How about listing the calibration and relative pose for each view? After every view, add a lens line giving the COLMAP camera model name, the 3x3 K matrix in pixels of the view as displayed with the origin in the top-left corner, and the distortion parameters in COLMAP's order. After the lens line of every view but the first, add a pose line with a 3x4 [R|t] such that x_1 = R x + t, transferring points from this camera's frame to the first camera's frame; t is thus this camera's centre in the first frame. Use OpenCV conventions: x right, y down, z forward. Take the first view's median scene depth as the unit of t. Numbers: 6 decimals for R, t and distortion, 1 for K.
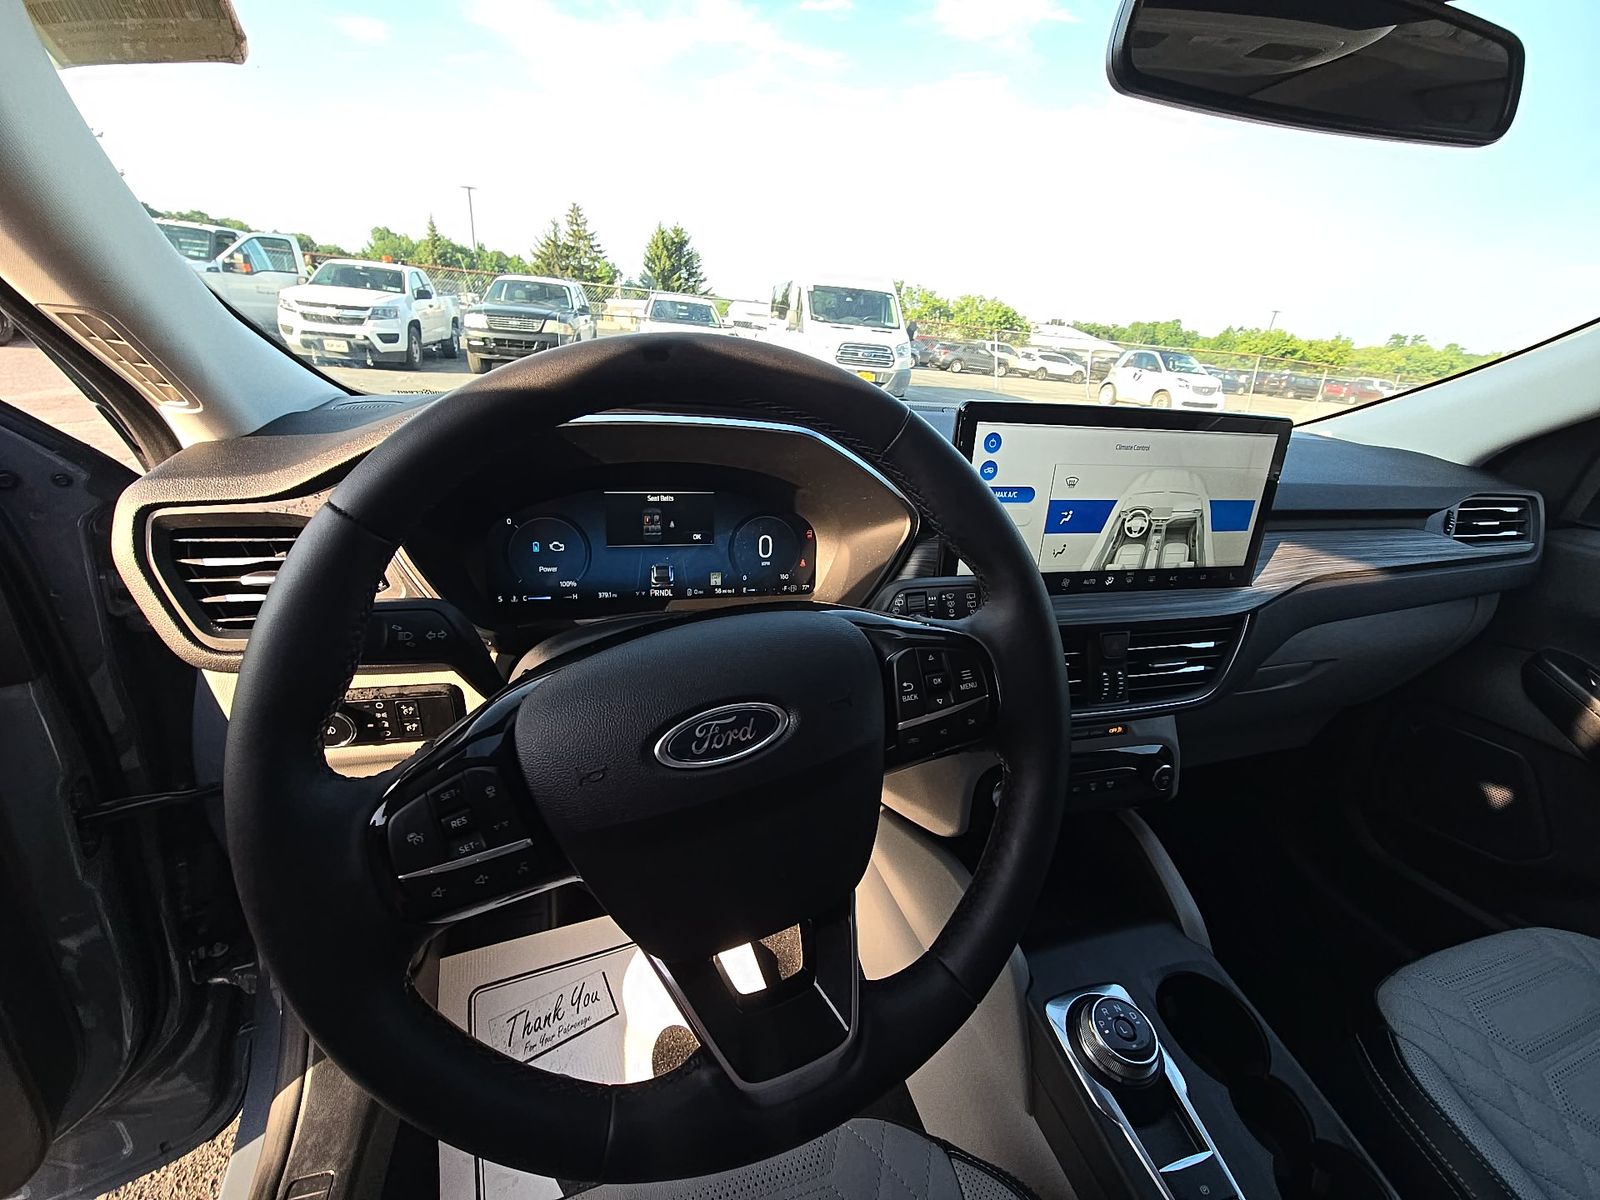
lens RADIAL K [[648.6, 0, 793.2], [0, 648.6, 578.8], [0, 0, 1]] dist [0.013176, -0.011037]
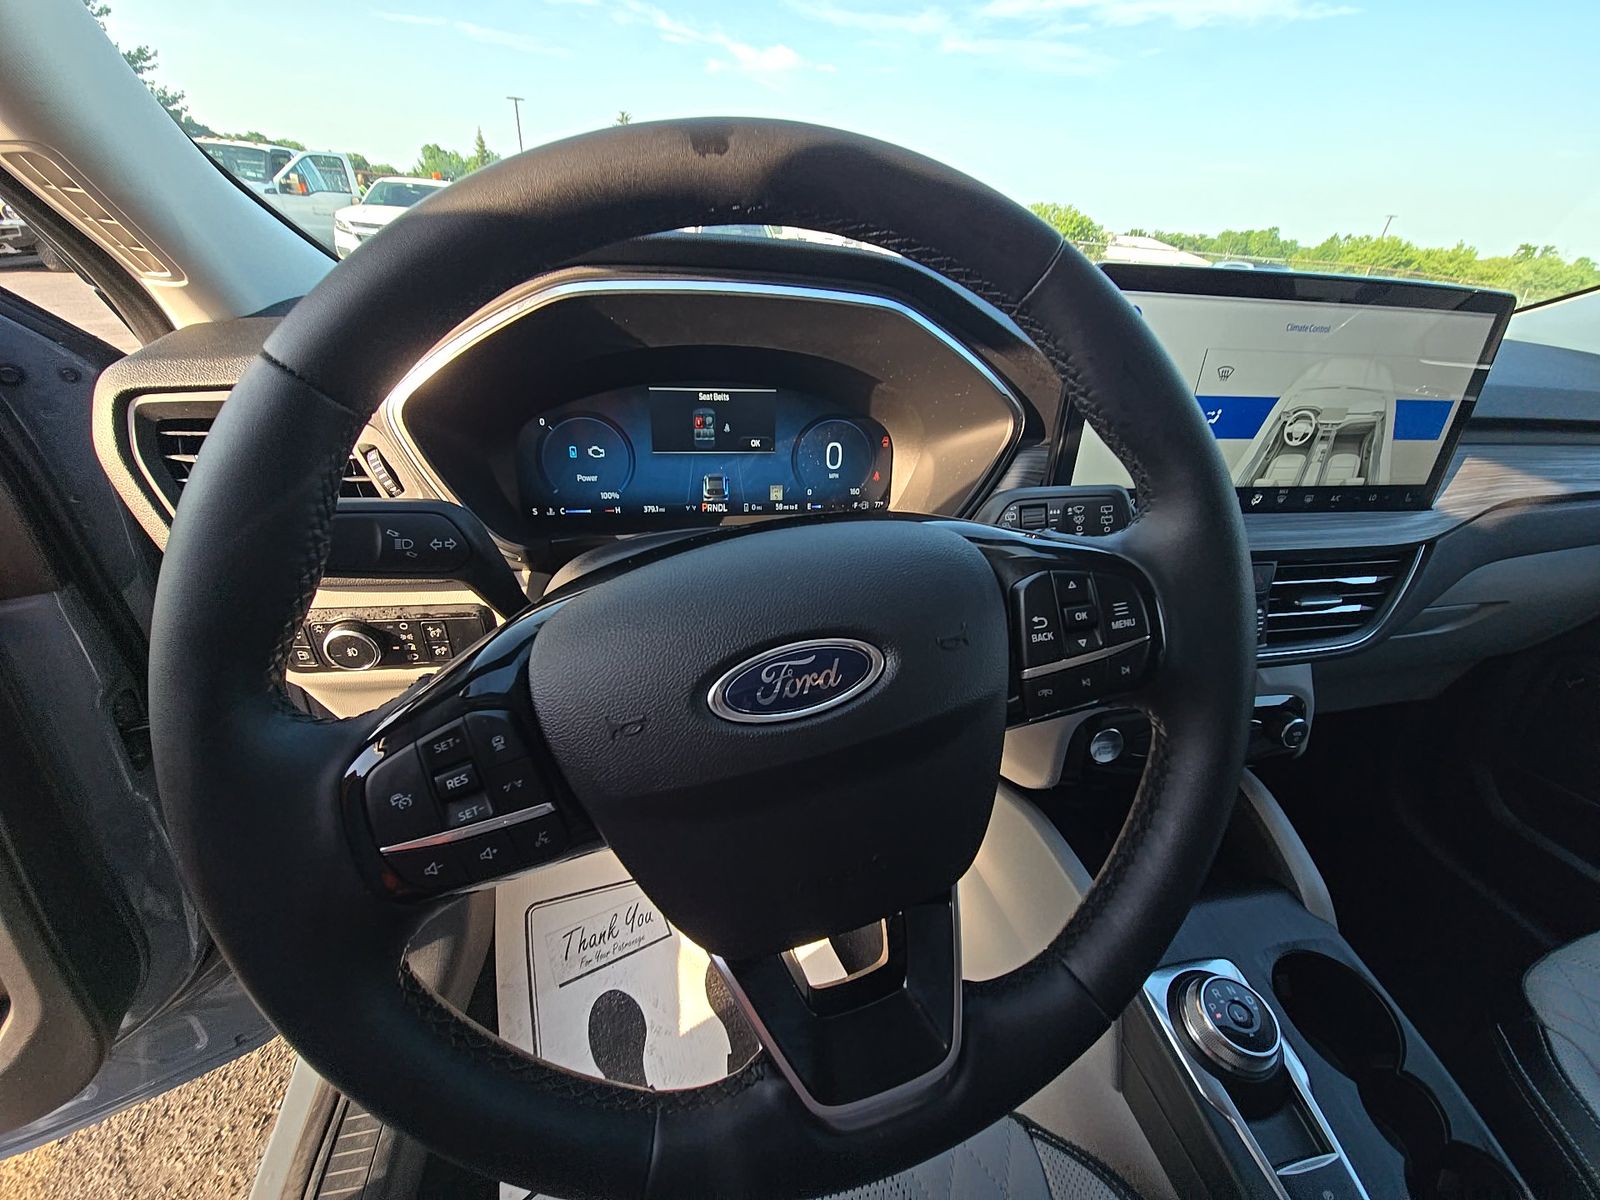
lens RADIAL K [[648.6, 0, 795.6], [0, 648.6, 577.5], [0, 0, 1]] dist [0.013176, -0.011037]
pose [[0.997159, 0.021034, -0.072335, -0.029721], [-0.013331, 0.994345, 0.105361, 0.021988], [0.074142, -0.104097, 0.991800, 0.133926]]
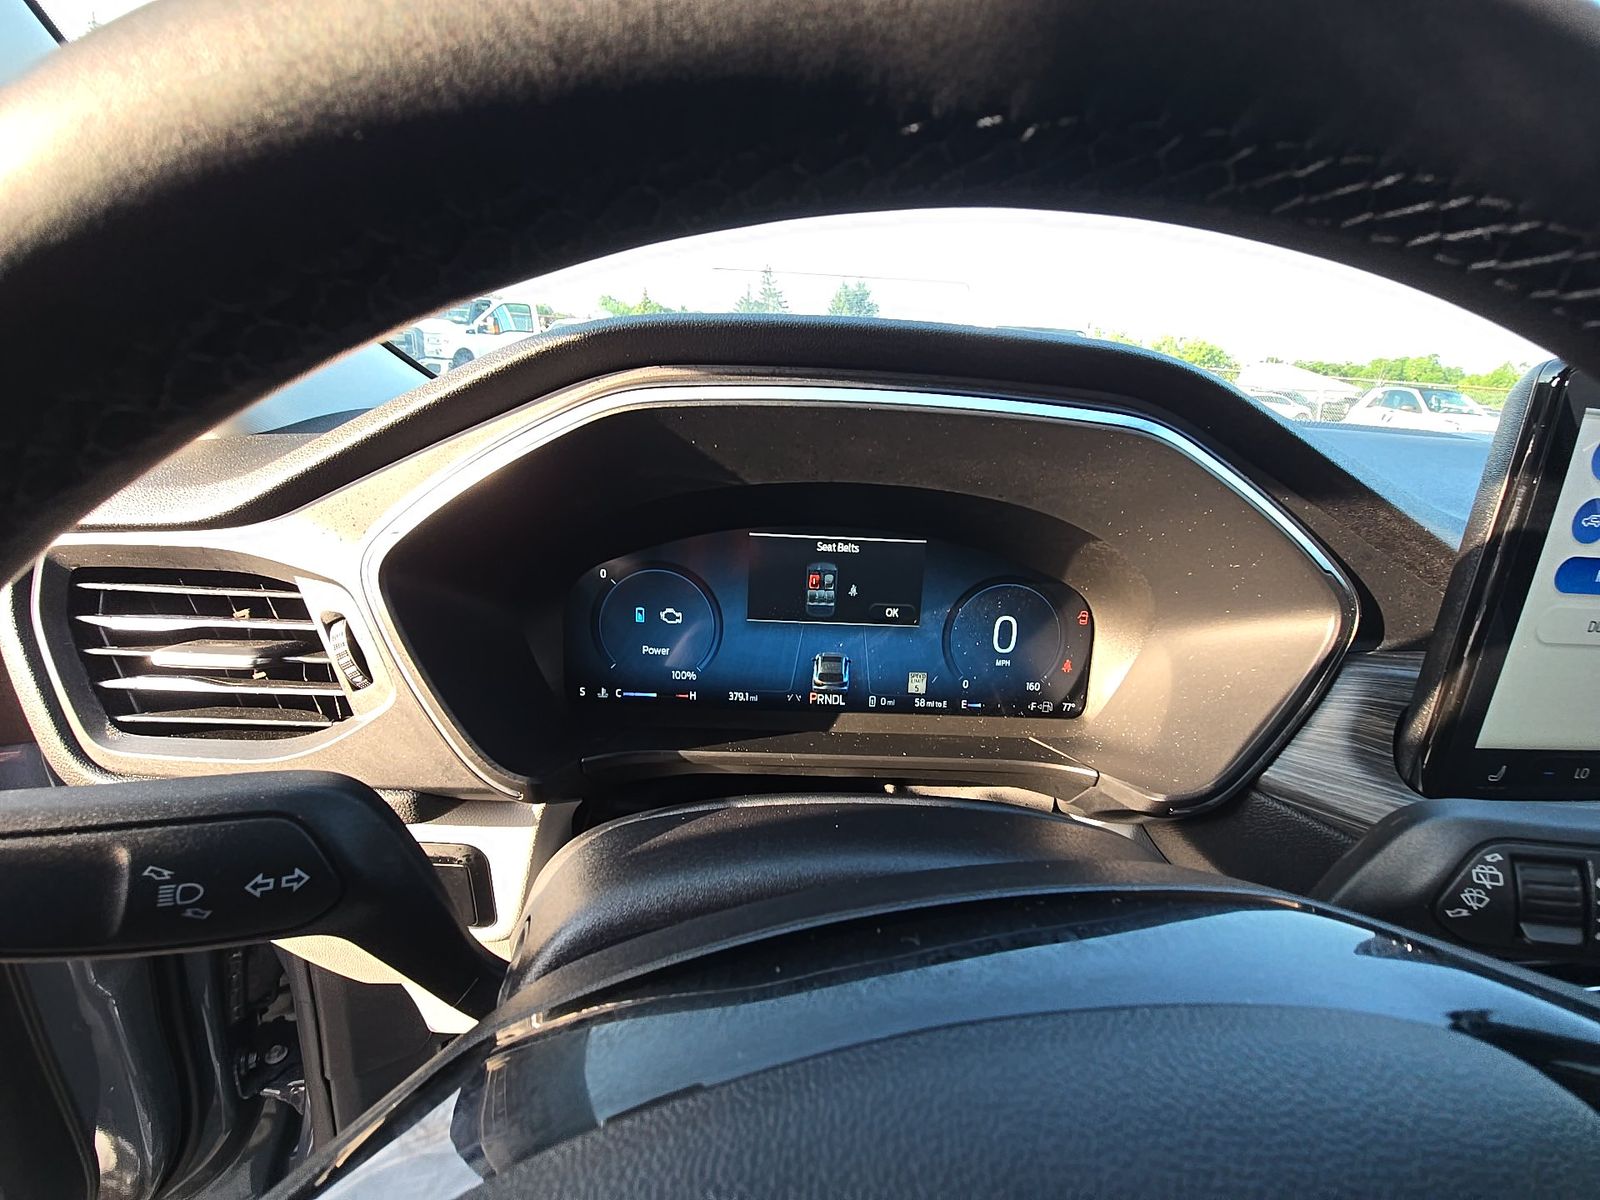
lens RADIAL K [[648.6, 0, 798.6], [0, 648.6, 581.6], [0, 0, 1]] dist [0.013176, -0.011037]
pose [[0.970229, 0.057049, -0.235375, -0.095233], [-0.070723, 0.996239, -0.050060, -0.058958], [0.231633, 0.065217, 0.970615, 0.406741]]
